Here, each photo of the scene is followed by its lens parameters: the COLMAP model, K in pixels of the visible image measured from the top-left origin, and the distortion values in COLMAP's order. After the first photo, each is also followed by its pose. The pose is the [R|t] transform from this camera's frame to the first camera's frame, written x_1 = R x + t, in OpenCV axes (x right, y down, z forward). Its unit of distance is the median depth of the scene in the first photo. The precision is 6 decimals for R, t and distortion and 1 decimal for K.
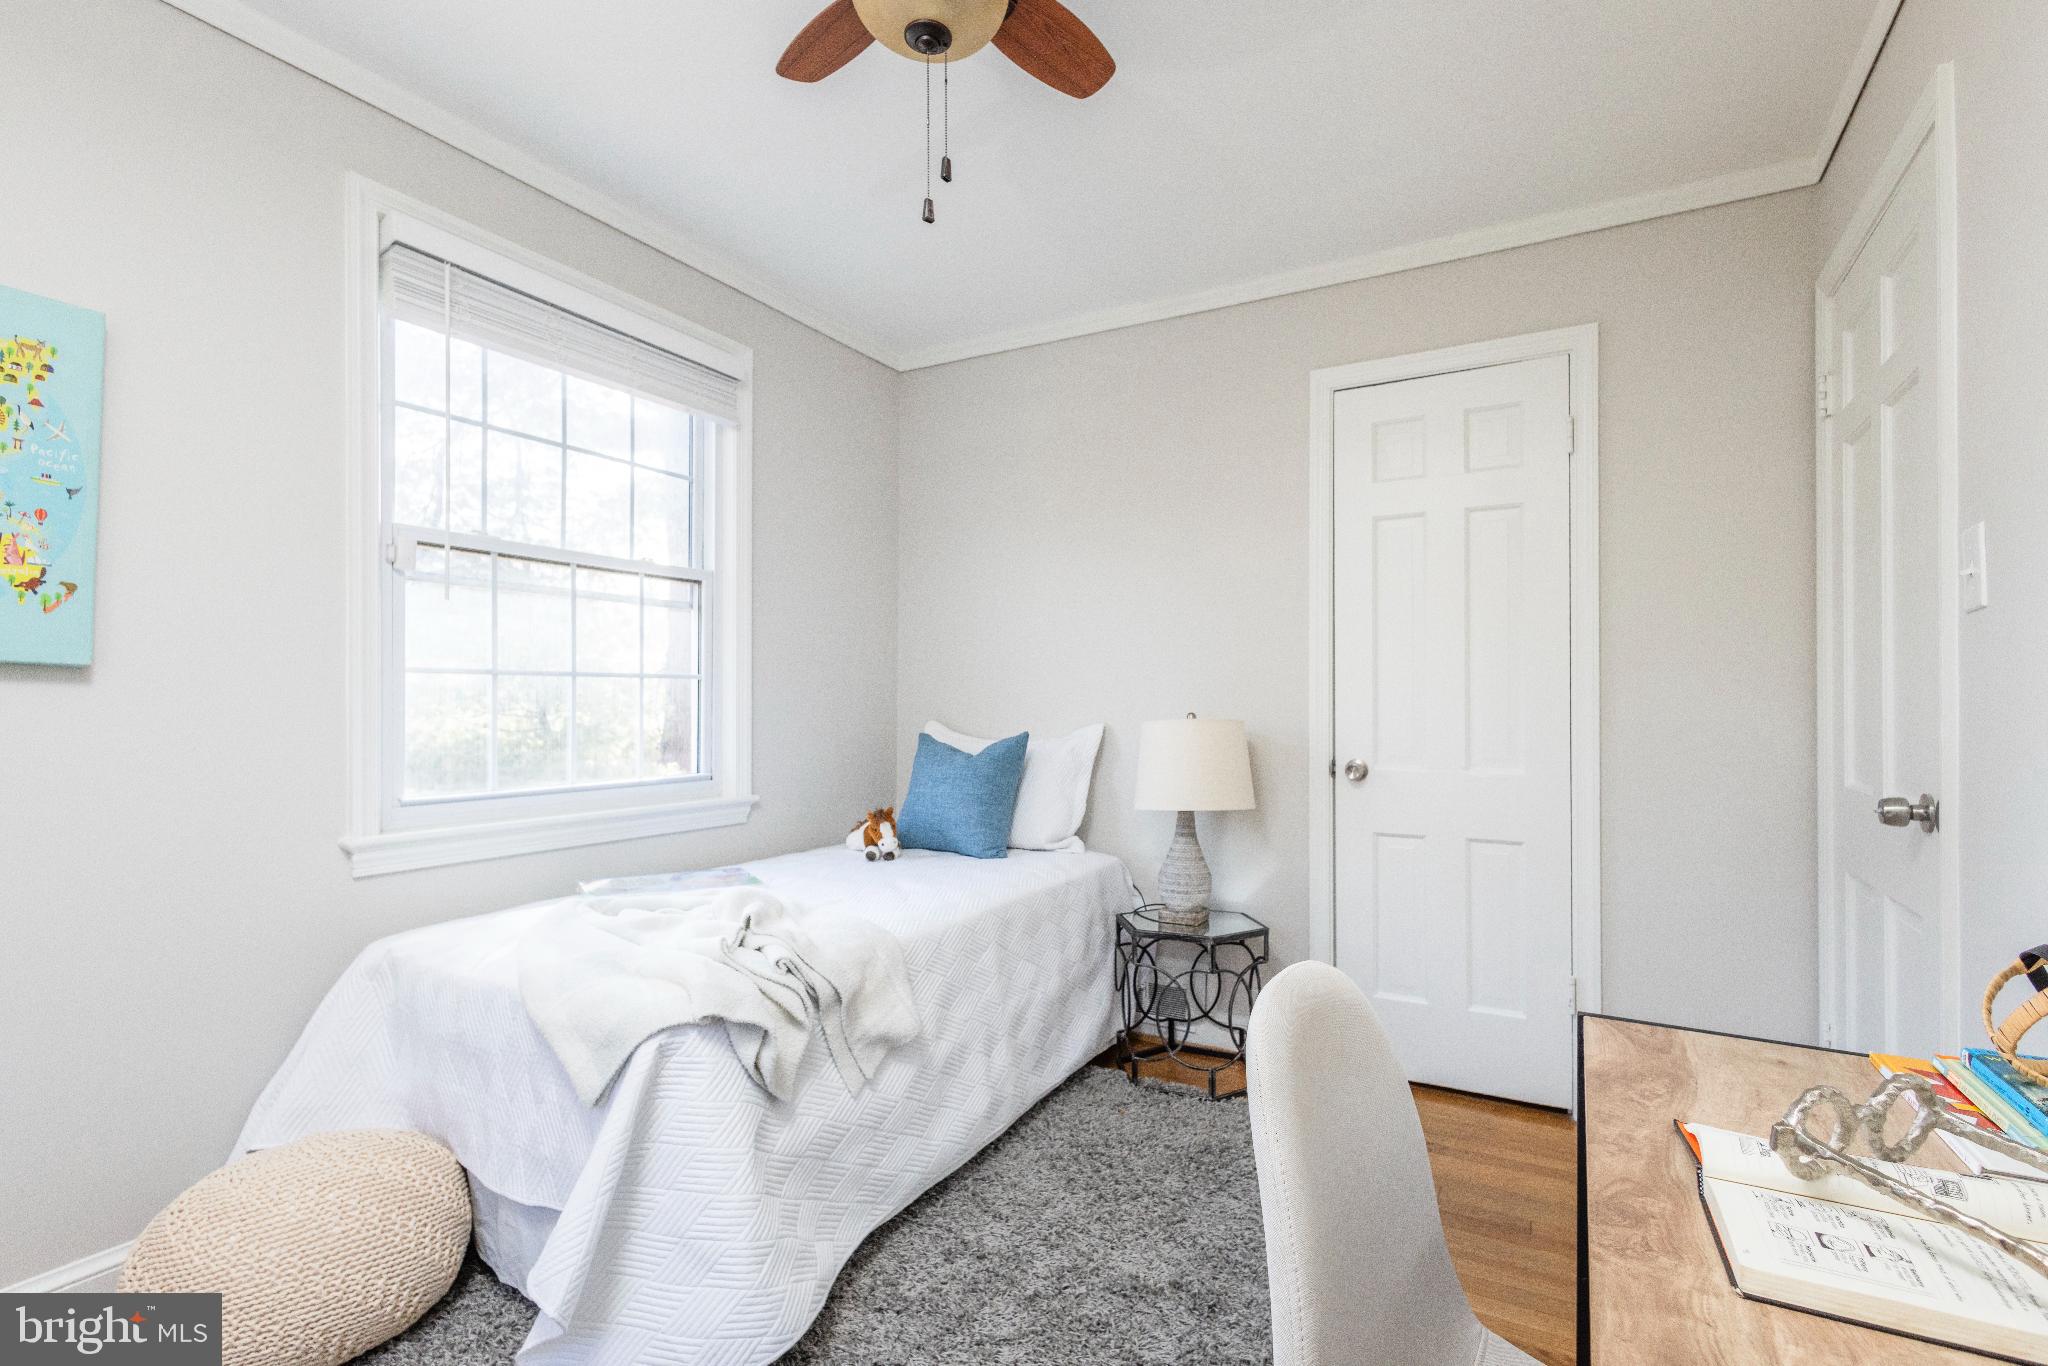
lens RADIAL K [[952.0, 0, 1035.4], [0, 952.0, 698.5], [0, 0, 1]] dist [0.002773, 0.000241]
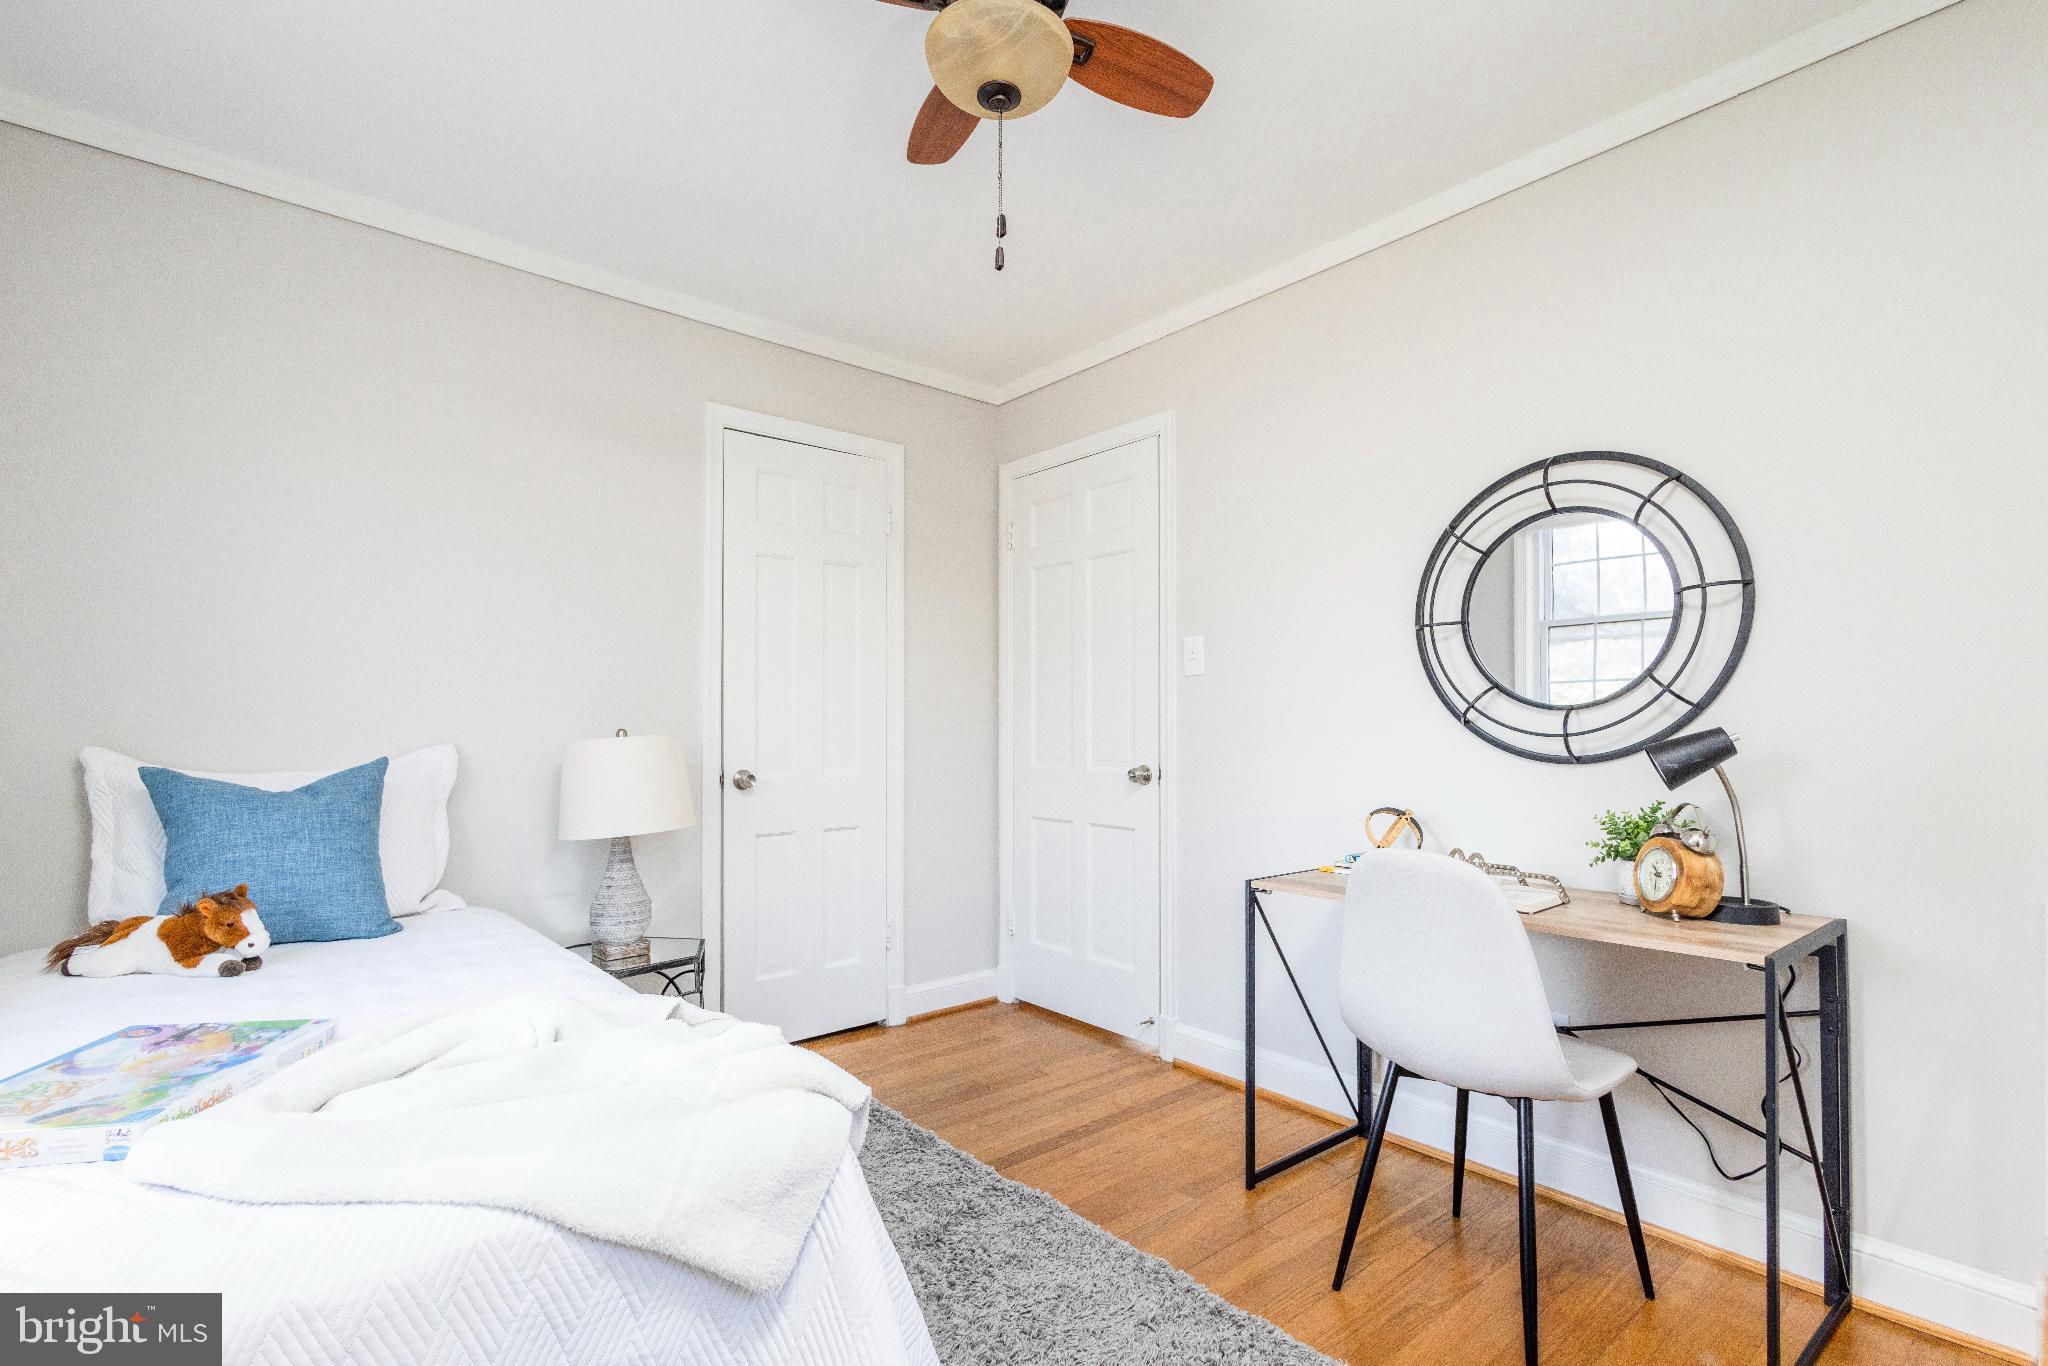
lens RADIAL K [[952.0, 0, 1035.4], [0, 952.0, 698.5], [0, 0, 1]] dist [0.002773, 0.000241]
pose [[0.336281, 0.021056, 0.941526, -0.578409], [-0.004264, 0.999774, -0.020835, 0.003530], [-0.941752, 0.002992, 0.336294, 0.312093]]
